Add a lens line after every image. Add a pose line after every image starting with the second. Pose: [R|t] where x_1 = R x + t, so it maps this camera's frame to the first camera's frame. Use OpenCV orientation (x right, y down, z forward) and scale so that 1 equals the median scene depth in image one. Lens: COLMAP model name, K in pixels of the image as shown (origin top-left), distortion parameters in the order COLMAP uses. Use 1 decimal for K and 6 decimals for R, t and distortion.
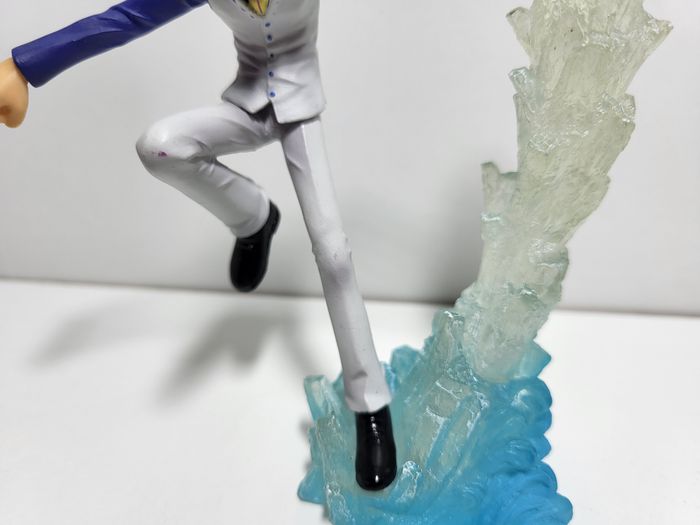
lens RADIAL K [[560.9, 0, 353.7], [0, 560.9, 264.2], [0, 0, 1]] dist [-0.041510, -0.007999]
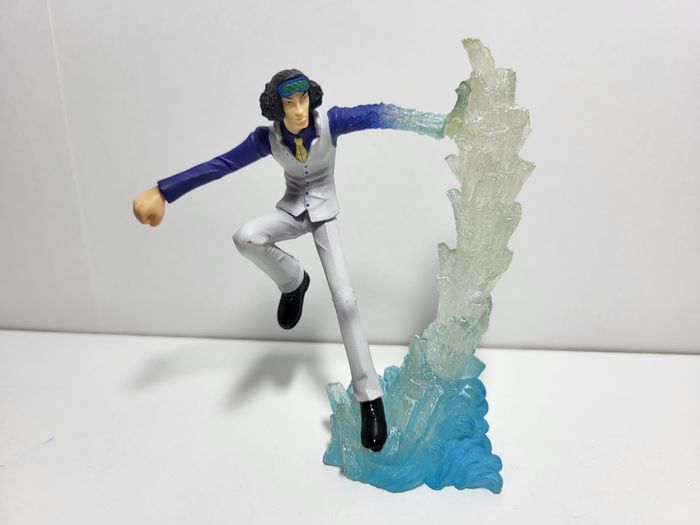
lens RADIAL K [[560.9, 0, 353.7], [0, 560.9, 264.2], [0, 0, 1]] dist [-0.041510, -0.007999]
pose [[0.999865, -0.014736, -0.007326, 0.001443], [0.013552, 0.989853, -0.141449, 0.108630], [0.009336, 0.141330, 0.989919, -0.630504]]
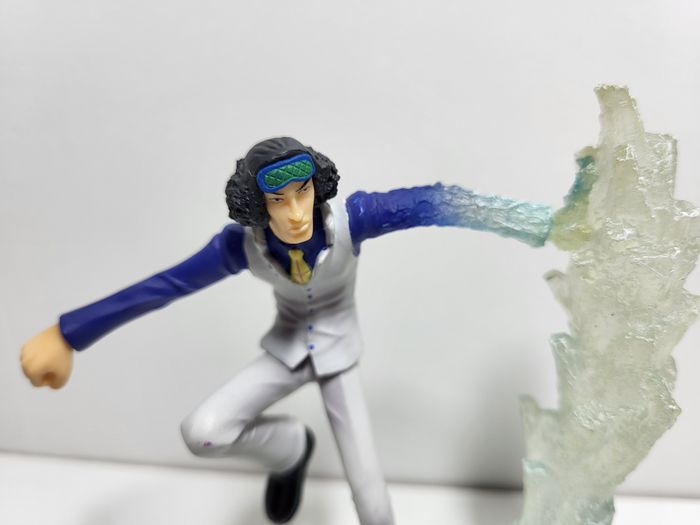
lens RADIAL K [[580.2, 0, 350.0], [0, 580.2, 262.5], [0, 0, 1]] dist [-0.046806, 0.006841]
pose [[0.999630, -0.009703, -0.025414, -0.048252], [0.006449, 0.992122, -0.125113, -0.324261], [0.026427, 0.124902, 0.991817, -0.053598]]
